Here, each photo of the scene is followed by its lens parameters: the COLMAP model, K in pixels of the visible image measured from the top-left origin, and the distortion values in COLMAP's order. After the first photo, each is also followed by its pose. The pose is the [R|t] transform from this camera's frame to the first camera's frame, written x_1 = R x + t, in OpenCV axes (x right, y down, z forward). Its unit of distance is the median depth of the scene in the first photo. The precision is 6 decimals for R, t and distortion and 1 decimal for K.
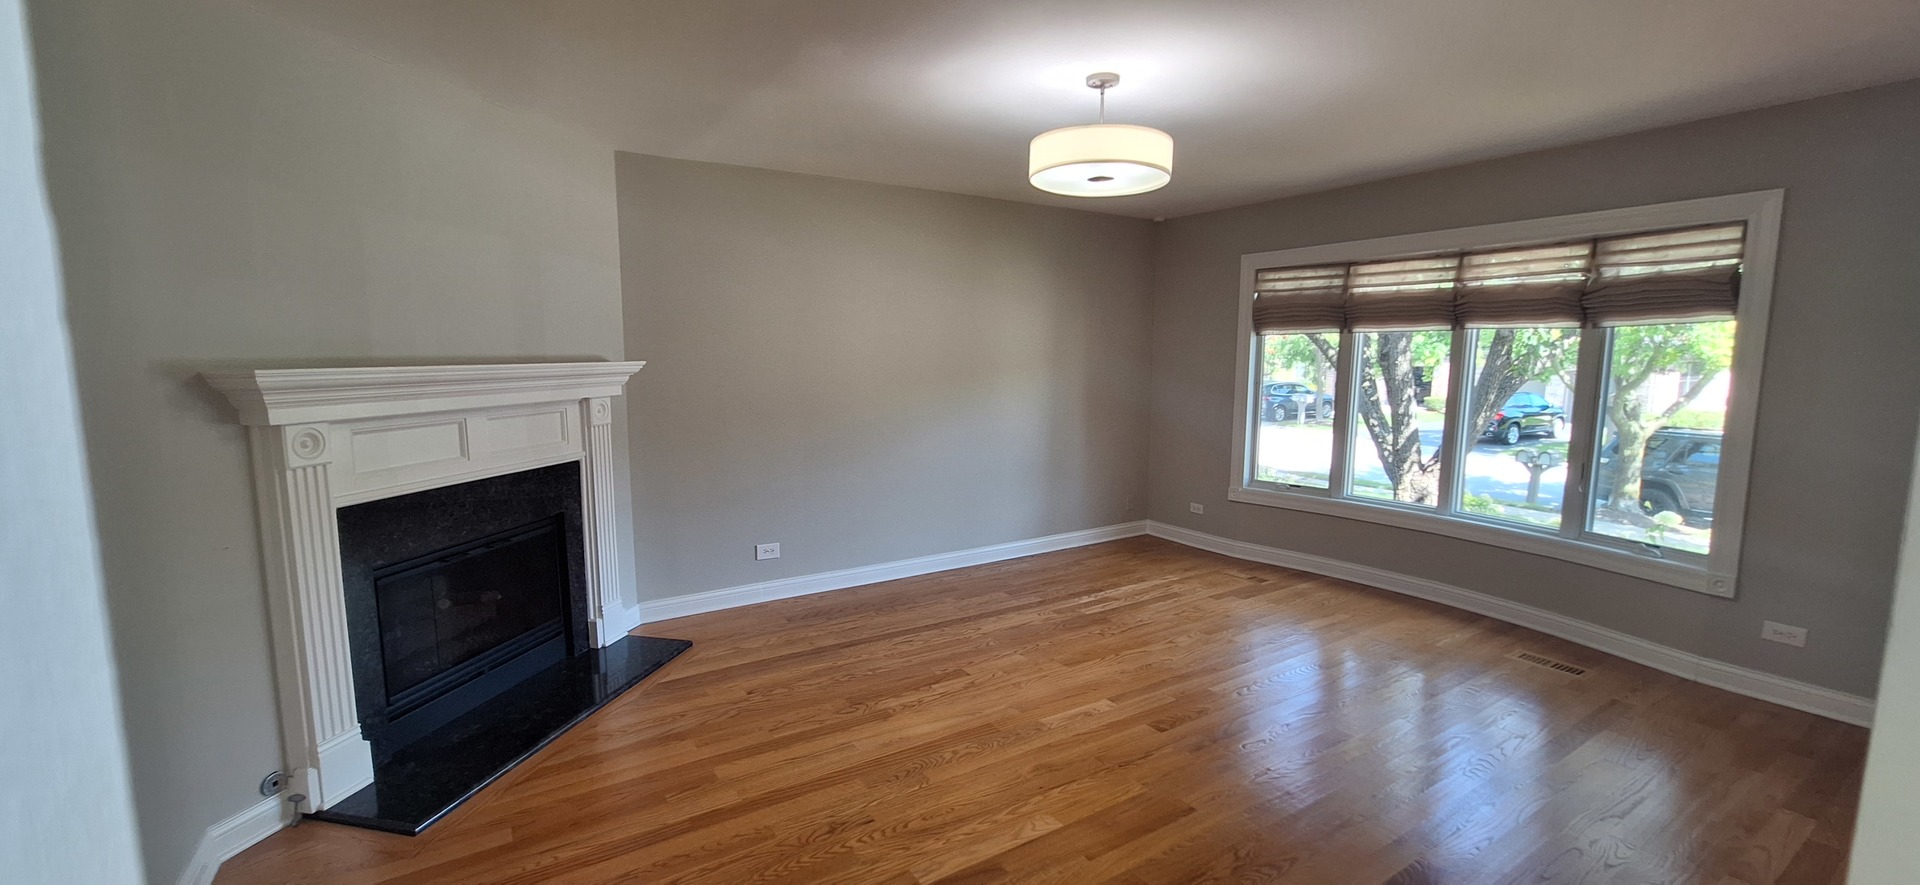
lens RADIAL K [[767.4, 0, 953.2], [0, 767.4, 447.3], [0, 0, 1]] dist [-0.009617, 0.002002]
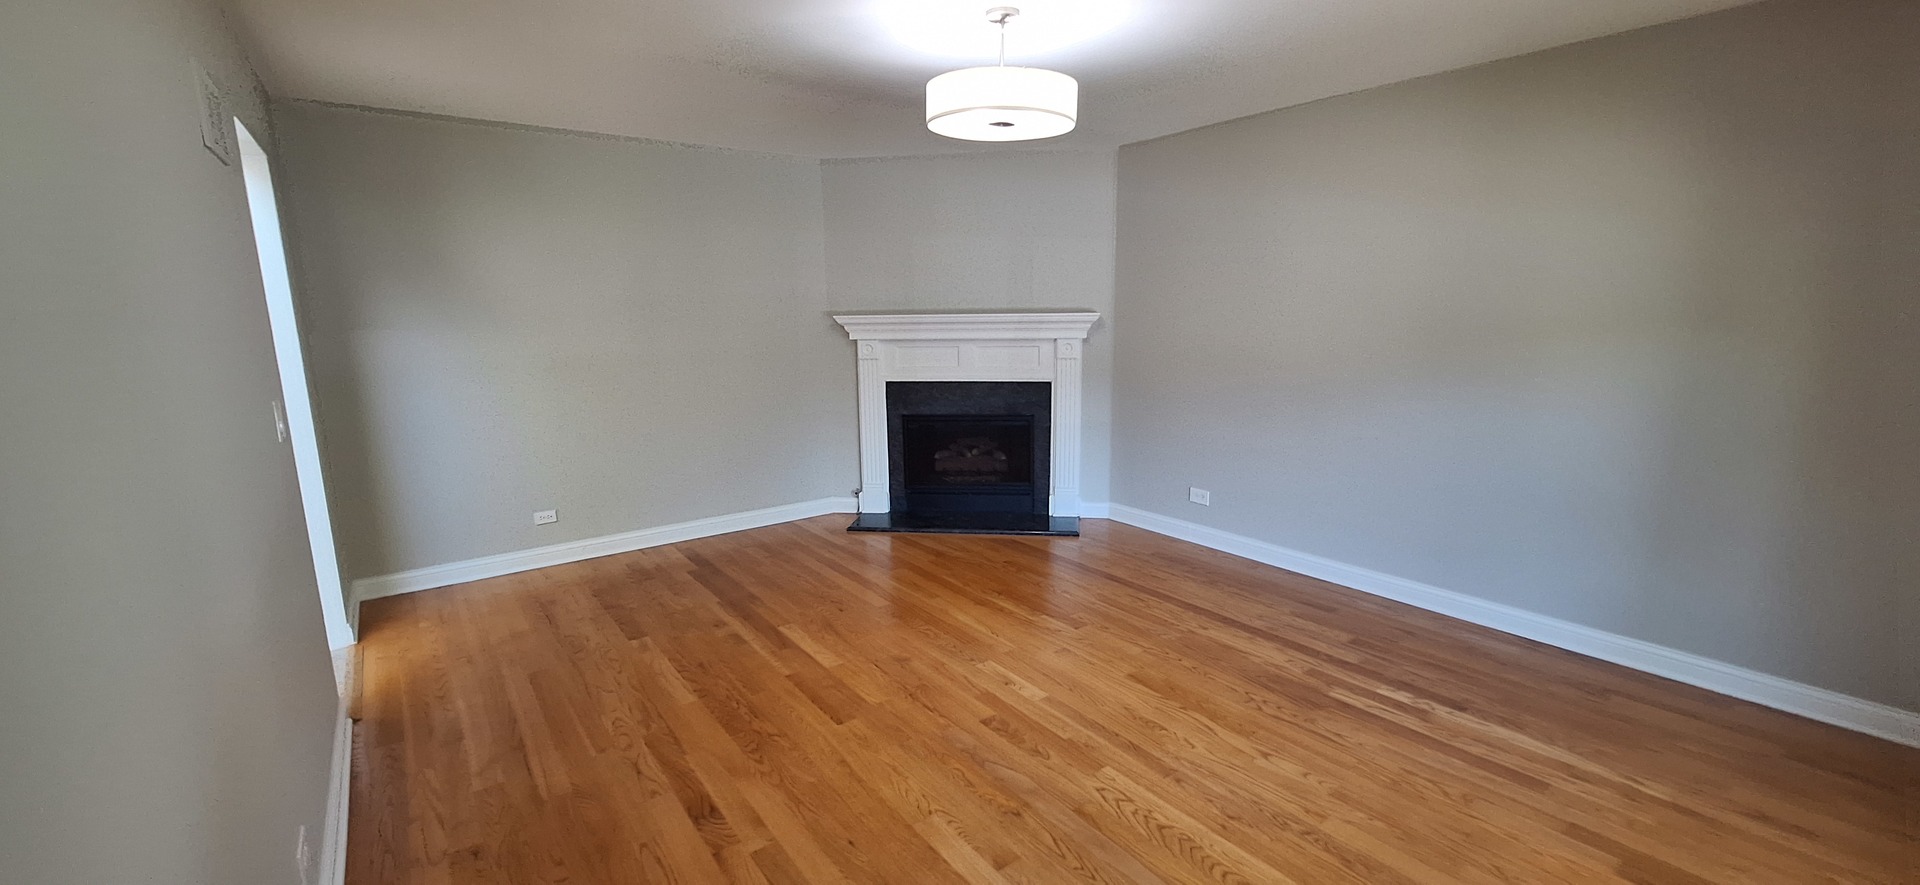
lens RADIAL K [[767.4, 0, 960.0], [0, 767.4, 446.6], [0, 0, 1]] dist [-0.009617, 0.002002]
pose [[0.069043, 0.180493, -0.981150, 0.868060], [-0.110595, 0.978820, 0.172281, -0.086211], [0.991464, 0.096615, 0.087543, 0.668255]]
